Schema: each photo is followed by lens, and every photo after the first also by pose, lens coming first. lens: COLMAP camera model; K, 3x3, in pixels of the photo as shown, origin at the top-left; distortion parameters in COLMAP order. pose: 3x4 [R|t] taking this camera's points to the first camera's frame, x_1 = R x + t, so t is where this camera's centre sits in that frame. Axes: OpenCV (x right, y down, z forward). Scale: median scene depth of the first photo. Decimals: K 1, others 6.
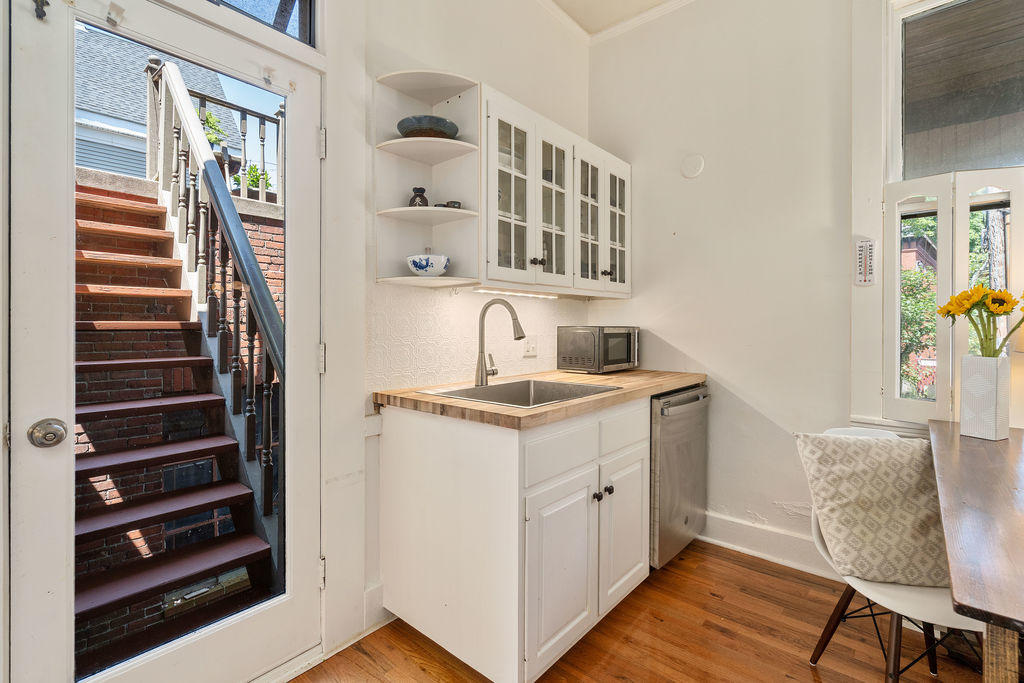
lens RADIAL K [[470.2, 0, 511.8], [0, 470.2, 331.3], [0, 0, 1]] dist [0.000082, 0.001295]
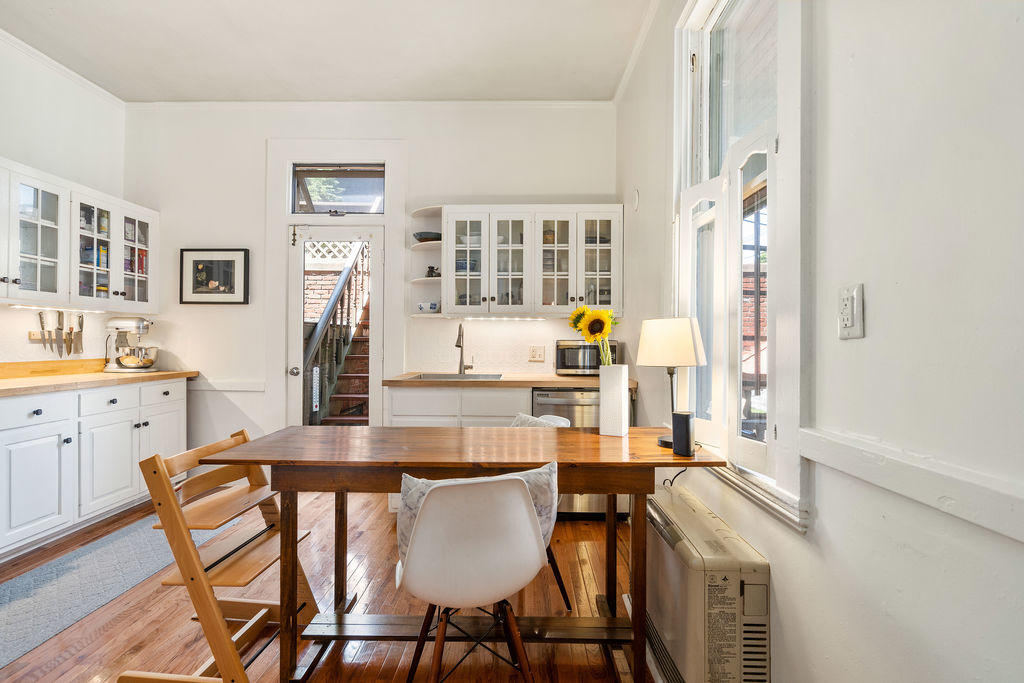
lens RADIAL K [[470.2, 0, 511.4], [0, 470.2, 342.7], [0, 0, 1]] dist [0.000082, 0.001295]
pose [[0.644732, 0.002503, -0.764404, 1.248628], [-0.009703, 0.999941, -0.004910, 0.007346], [0.764347, 0.010582, 0.644718, 0.030459]]
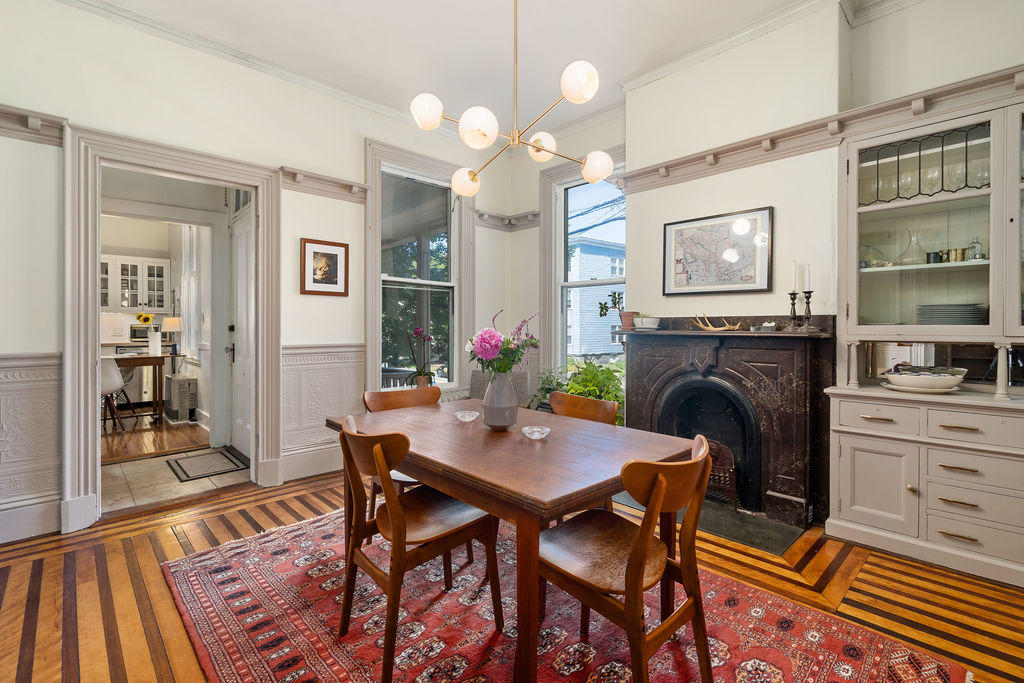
lens RADIAL K [[470.2, 0, 508.3], [0, 470.2, 335.0], [0, 0, 1]] dist [0.000082, 0.001295]
pose [[0.995544, 0.005497, -0.094140, 2.903809], [-0.005561, 0.999984, -0.000417, 0.047811], [0.094136, 0.000939, 0.995559, -1.678554]]
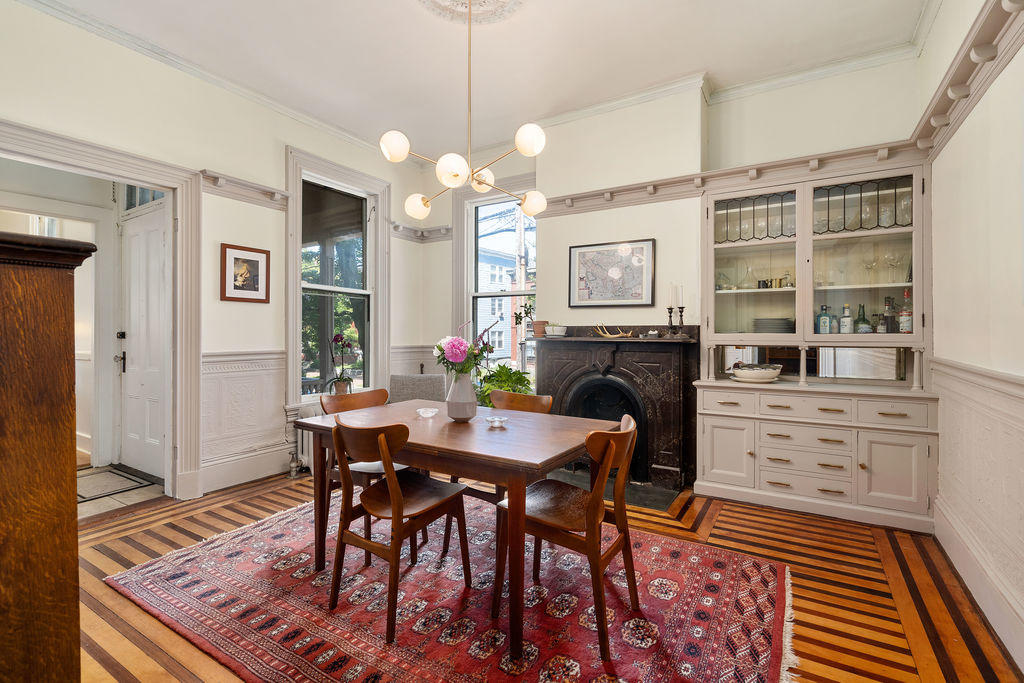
lens RADIAL K [[470.2, 0, 509.1], [0, 470.2, 340.2], [0, 0, 1]] dist [0.000082, 0.001295]
pose [[0.987060, 0.002211, 0.160336, 2.698763], [-0.001832, 0.999995, -0.002512, 0.045534], [-0.160341, 0.002186, 0.987059, -1.898509]]
